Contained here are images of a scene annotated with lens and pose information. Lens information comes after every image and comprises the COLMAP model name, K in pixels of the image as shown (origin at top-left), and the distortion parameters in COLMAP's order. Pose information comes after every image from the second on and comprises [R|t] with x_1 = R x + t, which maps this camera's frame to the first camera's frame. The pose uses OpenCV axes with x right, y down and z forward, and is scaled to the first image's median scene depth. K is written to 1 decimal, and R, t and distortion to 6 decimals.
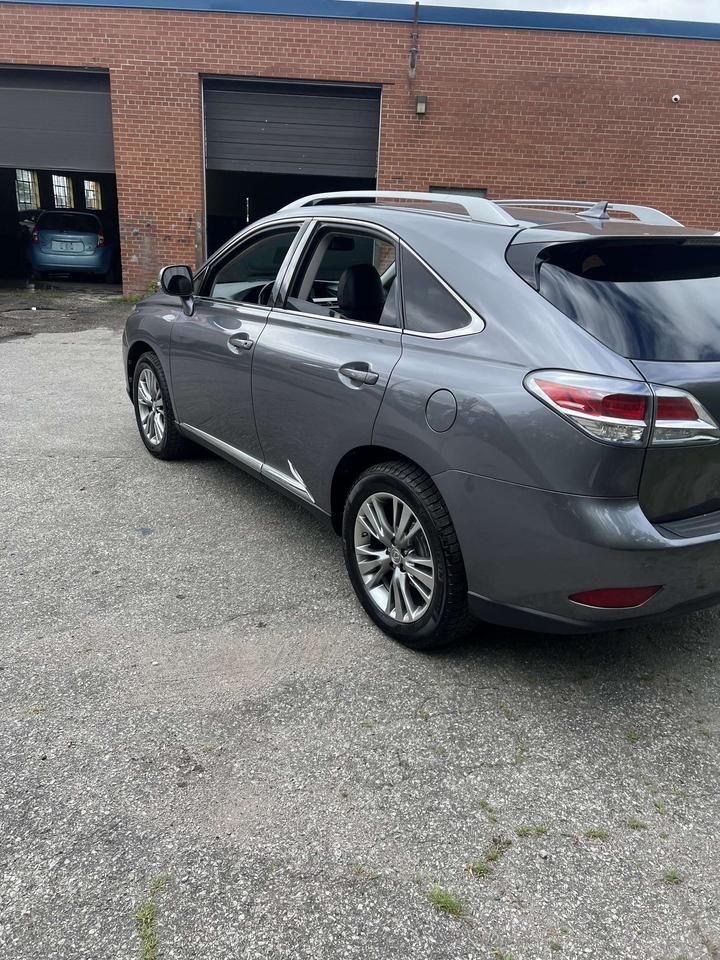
lens RADIAL K [[681.2, 0, 366.7], [0, 681.2, 481.8], [0, 0, 1]] dist [0.041545, -0.041144]
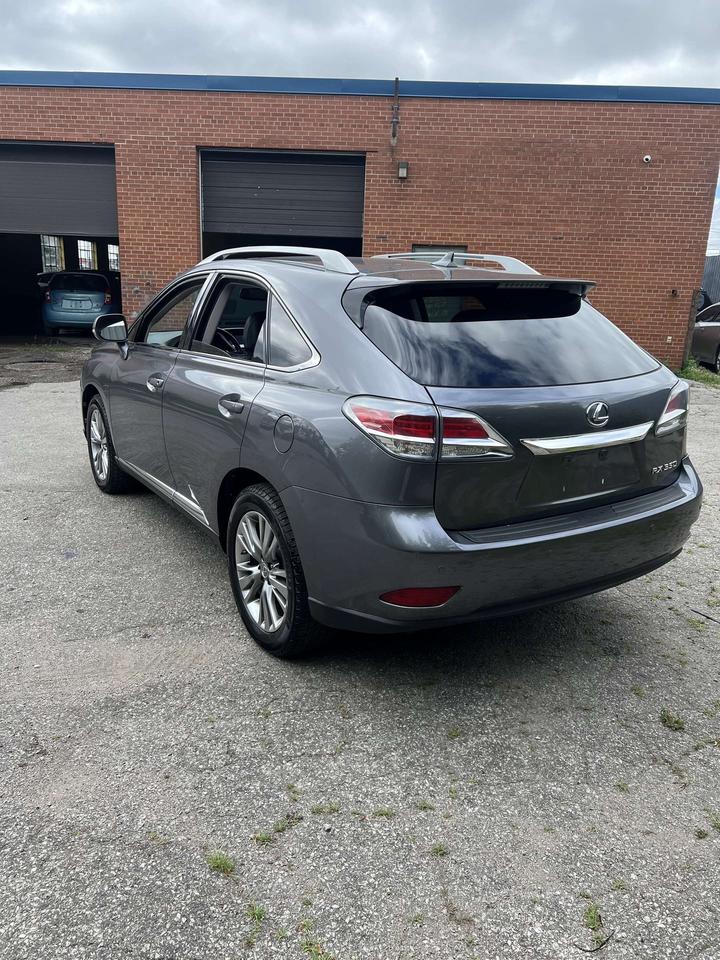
lens RADIAL K [[681.2, 0, 354.6], [0, 681.2, 478.2], [0, 0, 1]] dist [0.041545, -0.041144]
pose [[0.999029, -0.000054, -0.044055, 0.187189], [-0.003470, 0.996796, -0.079909, 0.039037], [0.043918, 0.079984, 0.995828, -0.071847]]
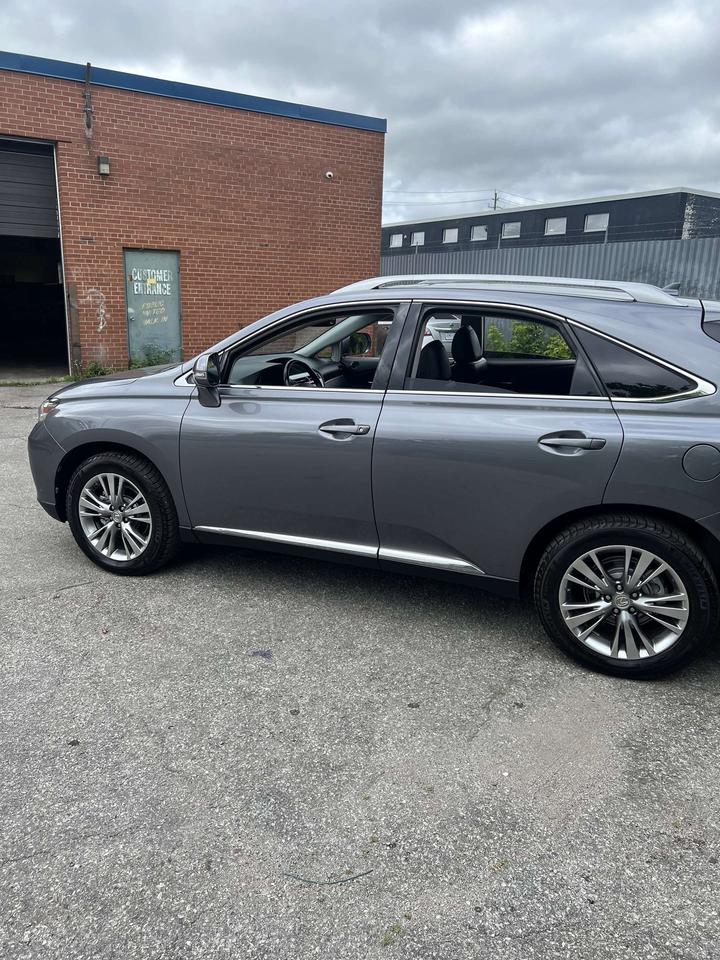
lens RADIAL K [[681.2, 0, 350.1], [0, 681.2, 480.3], [0, 0, 1]] dist [0.041545, -0.041144]
pose [[0.860163, -0.159576, 0.484411, -0.662833], [0.194226, 0.980714, -0.021814, -0.112519], [-0.471588, 0.112849, 0.874568, 0.178312]]
